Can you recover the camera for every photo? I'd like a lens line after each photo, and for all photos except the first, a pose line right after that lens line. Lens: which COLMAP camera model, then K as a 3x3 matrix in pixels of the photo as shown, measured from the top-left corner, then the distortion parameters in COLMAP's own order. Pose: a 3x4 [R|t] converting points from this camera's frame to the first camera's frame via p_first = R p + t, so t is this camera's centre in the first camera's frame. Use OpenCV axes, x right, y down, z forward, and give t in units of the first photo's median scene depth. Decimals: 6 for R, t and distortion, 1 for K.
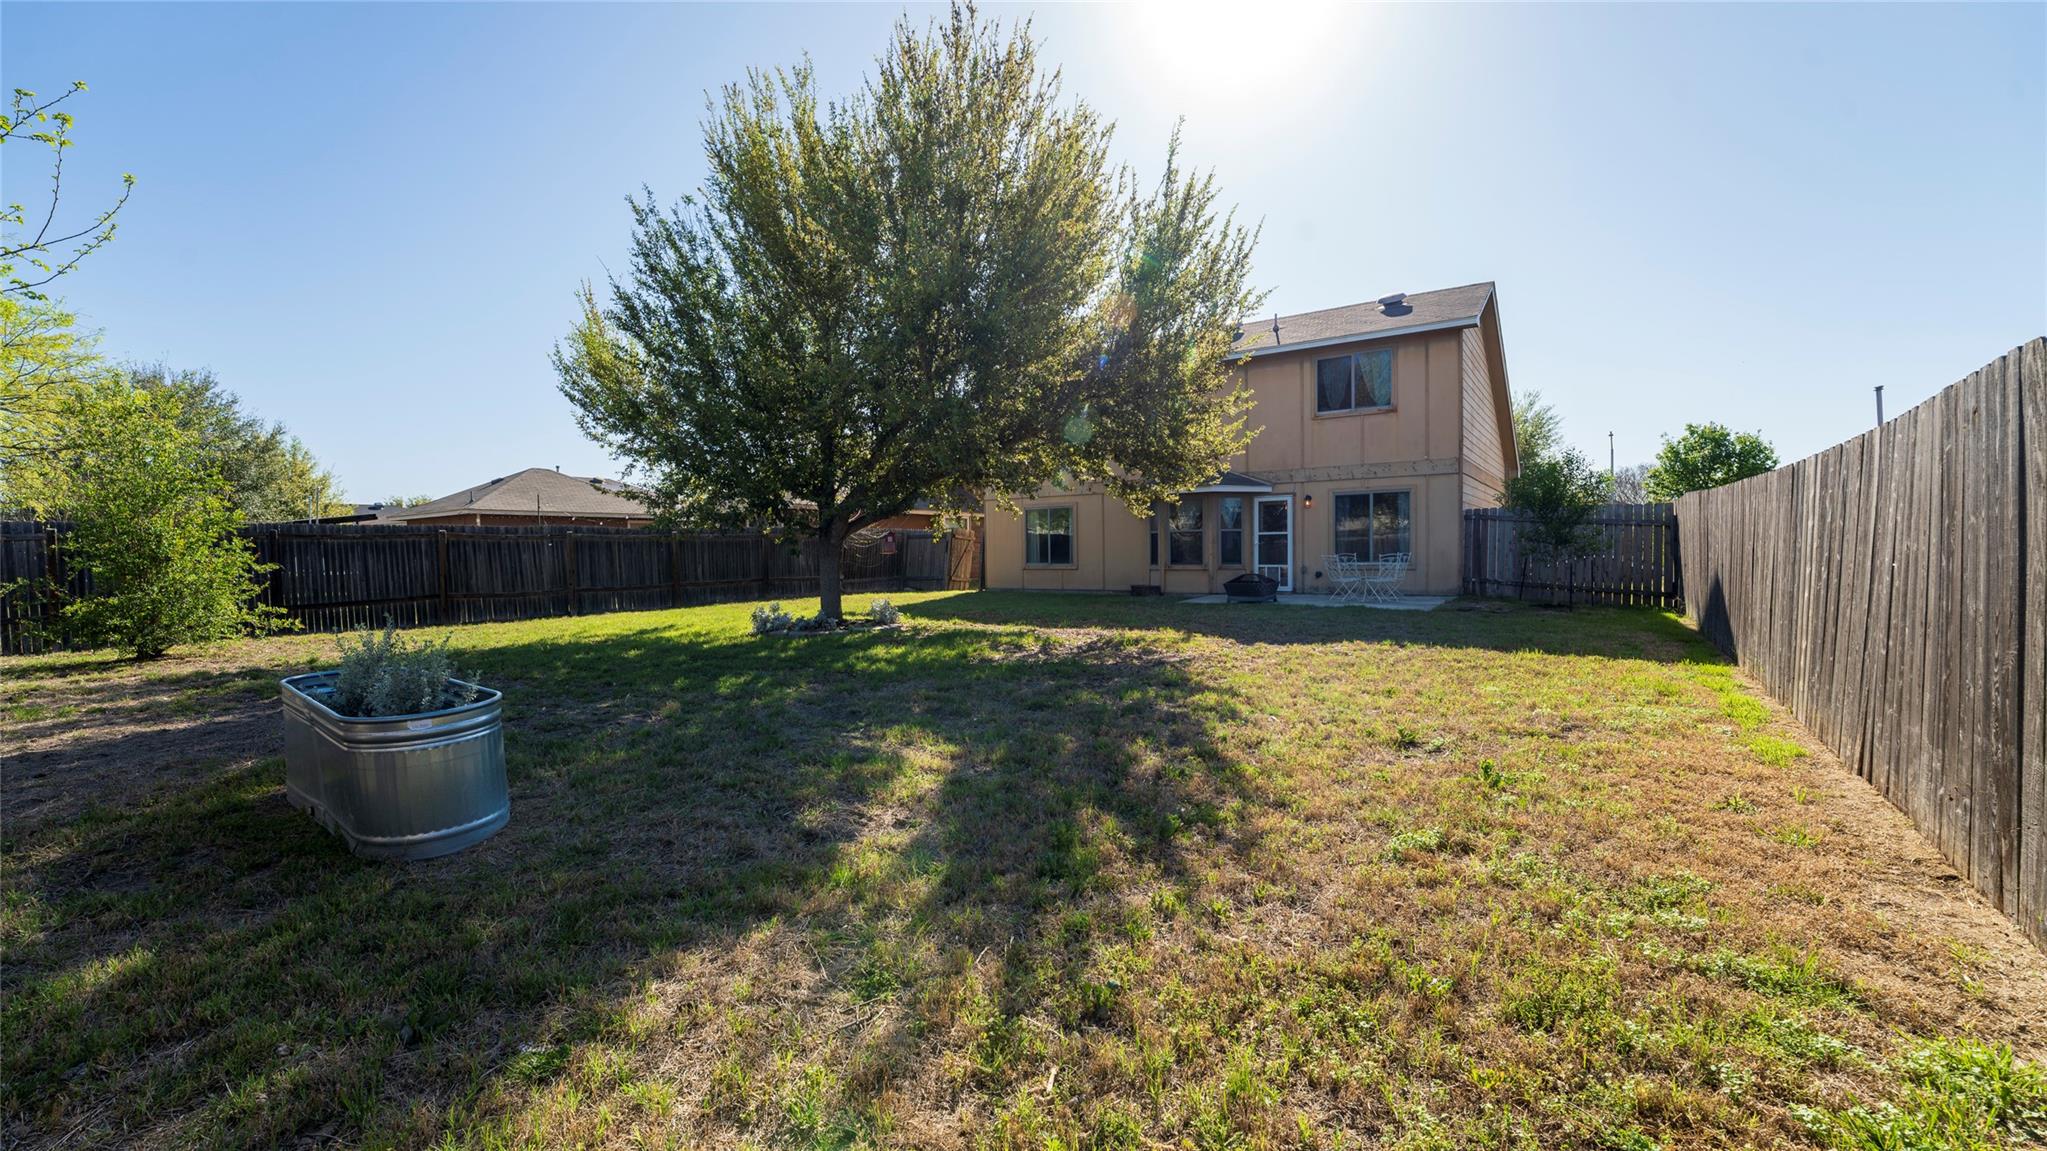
lens RADIAL K [[825.2, 0, 1017.3], [0, 825.2, 582.4], [0, 0, 1]] dist [-0.025043, -0.000411]
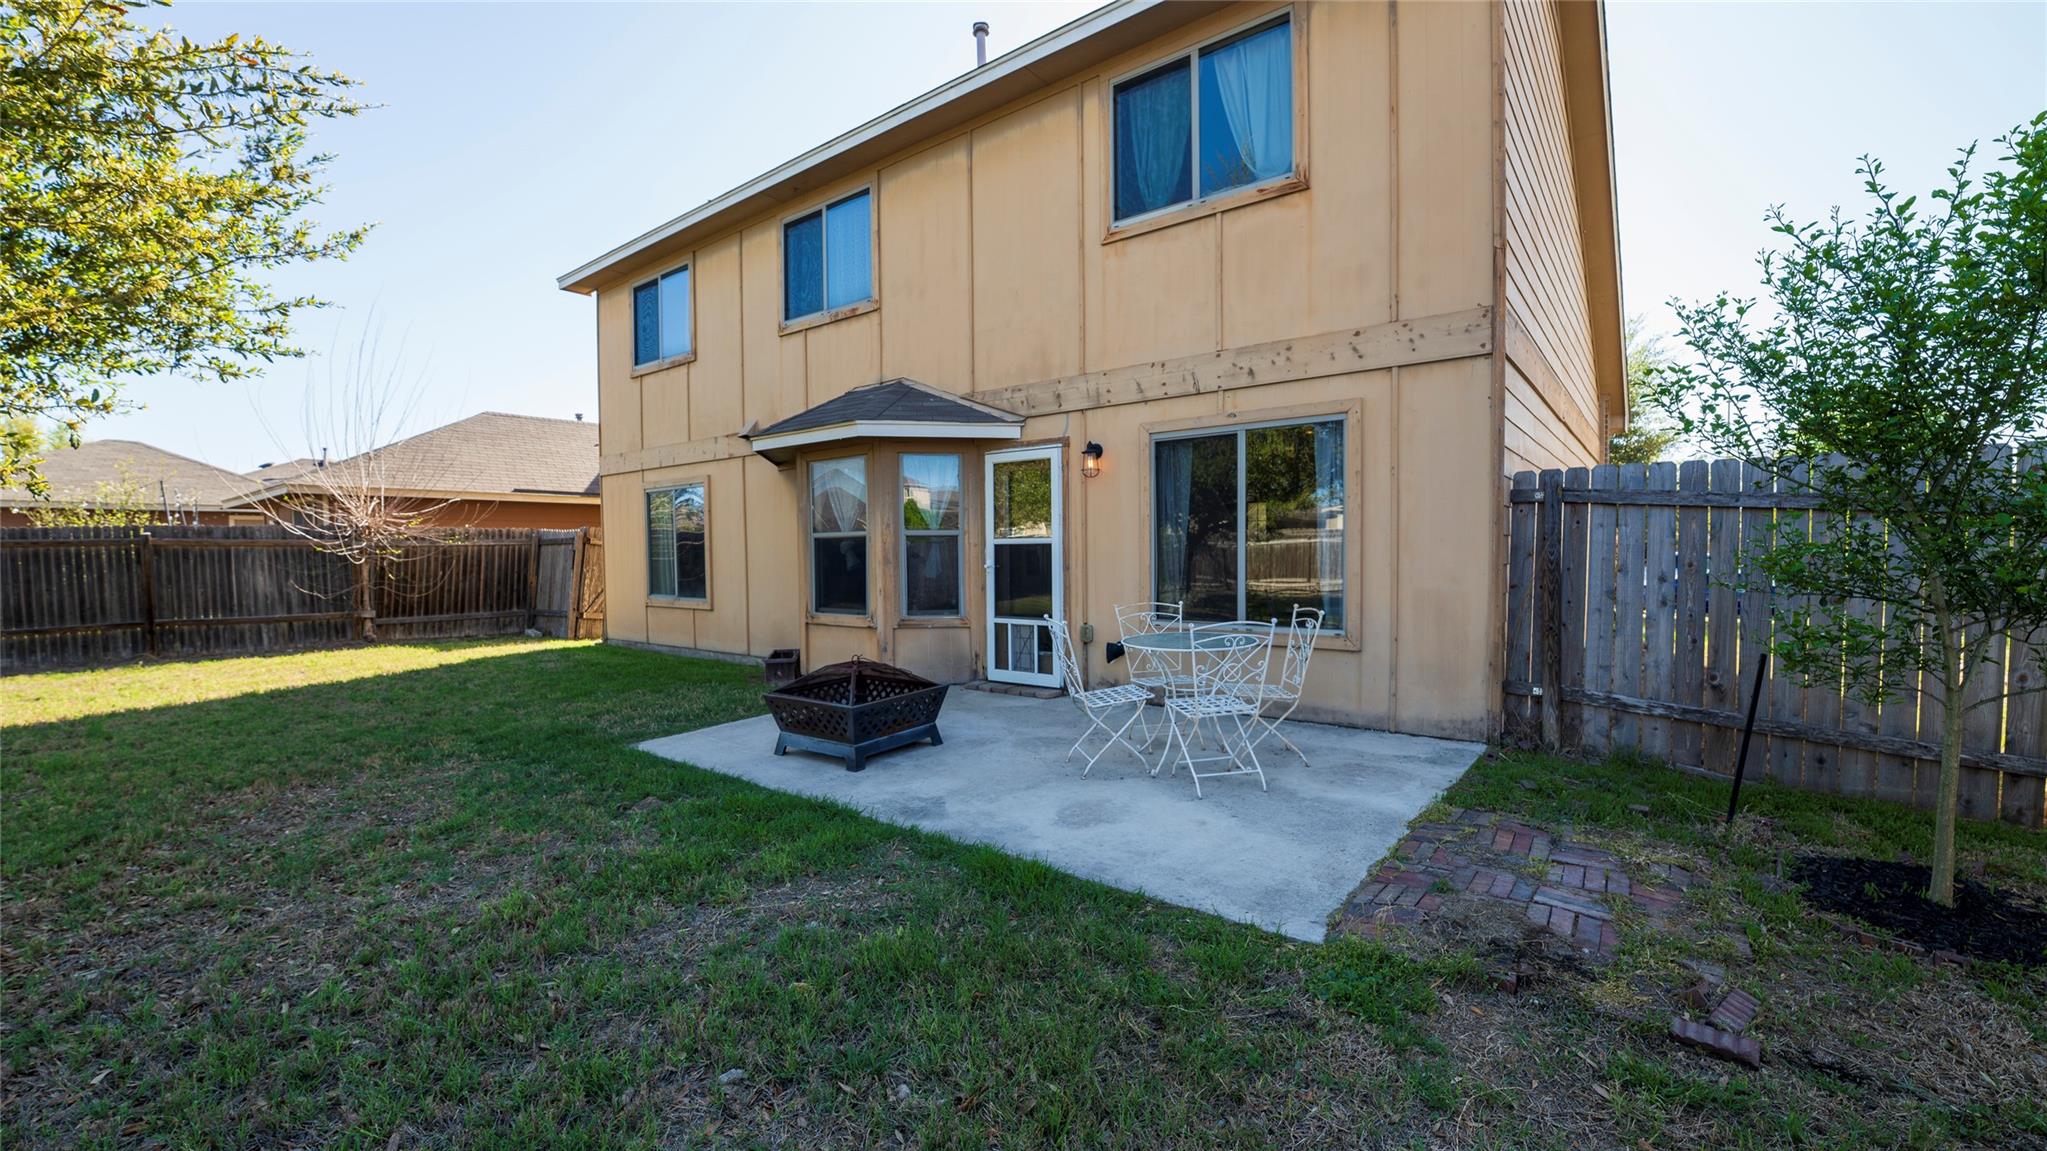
lens RADIAL K [[825.2, 0, 1030.5], [0, 825.2, 578.5], [0, 0, 1]] dist [-0.025043, -0.000411]
pose [[0.999992, 0.003717, 0.001776, 0.337863], [-0.003708, 0.999982, -0.004660, -0.042594], [-0.001793, 0.004654, 0.999988, 0.641974]]
